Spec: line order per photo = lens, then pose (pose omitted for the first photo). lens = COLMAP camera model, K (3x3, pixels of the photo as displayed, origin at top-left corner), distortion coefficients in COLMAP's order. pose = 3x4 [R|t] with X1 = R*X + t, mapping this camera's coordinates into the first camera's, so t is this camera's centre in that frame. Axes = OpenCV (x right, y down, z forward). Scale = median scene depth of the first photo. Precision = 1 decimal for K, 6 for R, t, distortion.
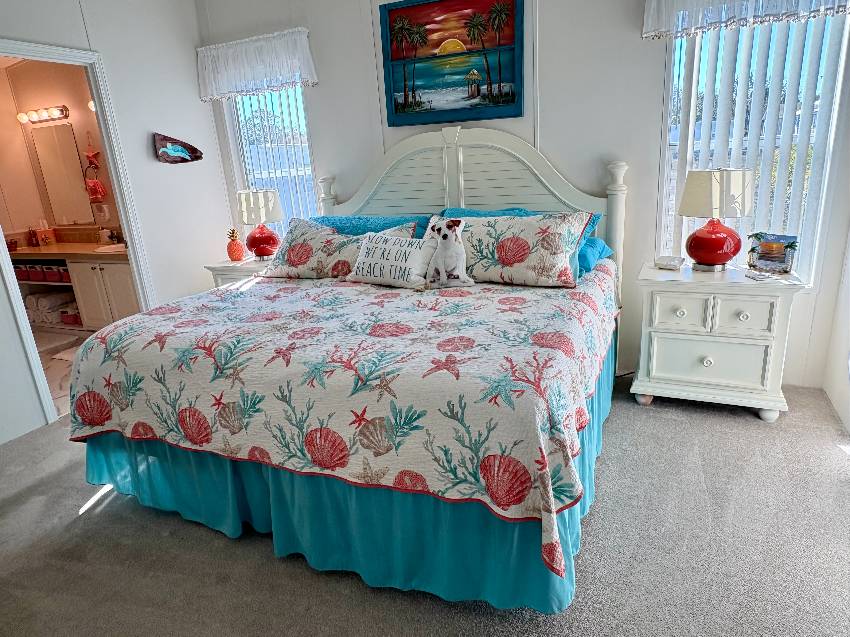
lens RADIAL K [[540.4, 0, 425.0], [0, 540.4, 318.5], [0, 0, 1]] dist [-0.002536, -0.001717]
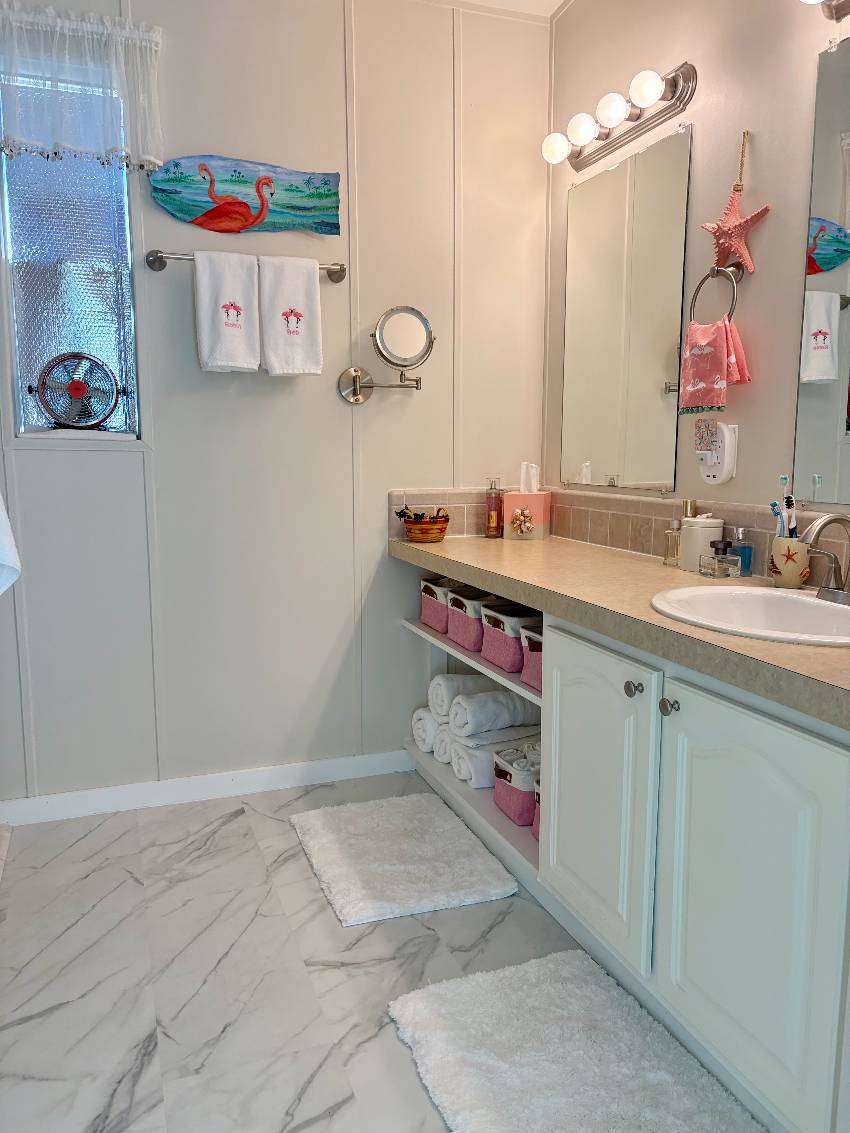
lens RADIAL K [[840.1, 0, 425.0], [0, 840.1, 566.5], [0, 0, 1]] dist [0.003619, 0.000852]
pose [[0.700270, 0.172176, -0.692804, -0.414505], [-0.258070, 0.965902, -0.020805, -0.100932], [0.665598, 0.193361, 0.720826, 0.643156]]
